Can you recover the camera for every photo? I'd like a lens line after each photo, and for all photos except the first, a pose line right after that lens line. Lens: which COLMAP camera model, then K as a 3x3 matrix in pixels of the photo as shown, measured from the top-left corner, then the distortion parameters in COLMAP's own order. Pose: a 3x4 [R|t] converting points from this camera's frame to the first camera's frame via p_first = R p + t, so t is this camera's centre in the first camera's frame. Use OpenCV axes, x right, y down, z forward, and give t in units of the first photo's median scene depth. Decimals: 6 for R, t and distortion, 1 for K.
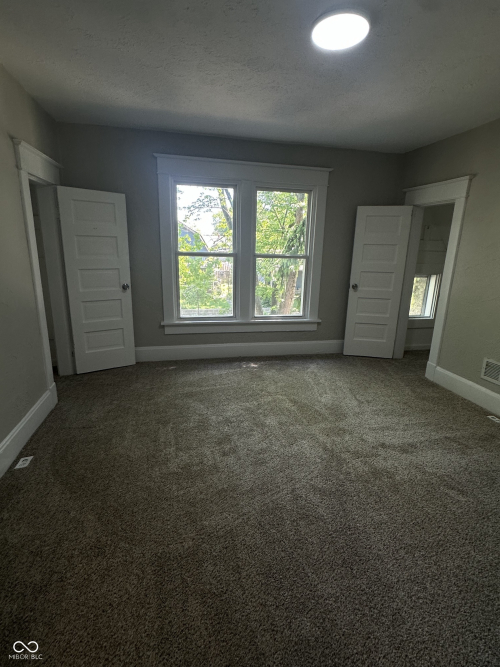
lens RADIAL K [[334.4, 0, 248.7], [0, 334.4, 331.4], [0, 0, 1]] dist [-0.000055, -0.000233]
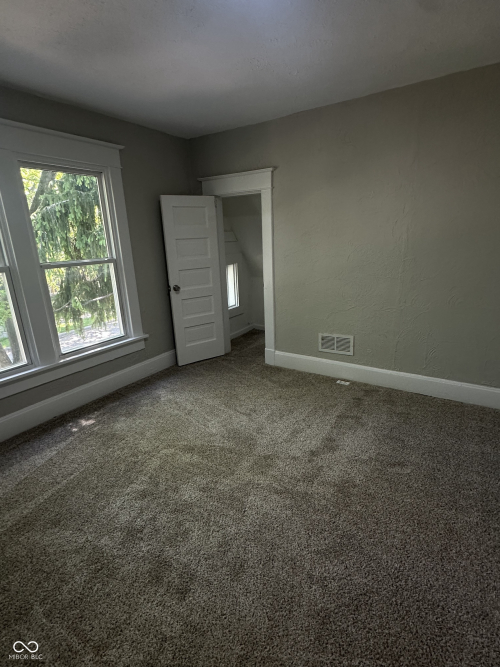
lens RADIAL K [[334.4, 0, 246.5], [0, 334.4, 330.4], [0, 0, 1]] dist [-0.000055, -0.000233]
pose [[0.713513, -0.241639, 0.657655, -0.180394], [0.228719, 0.967555, 0.107358, -0.092962], [-0.662259, 0.073817, 0.745630, 0.275187]]
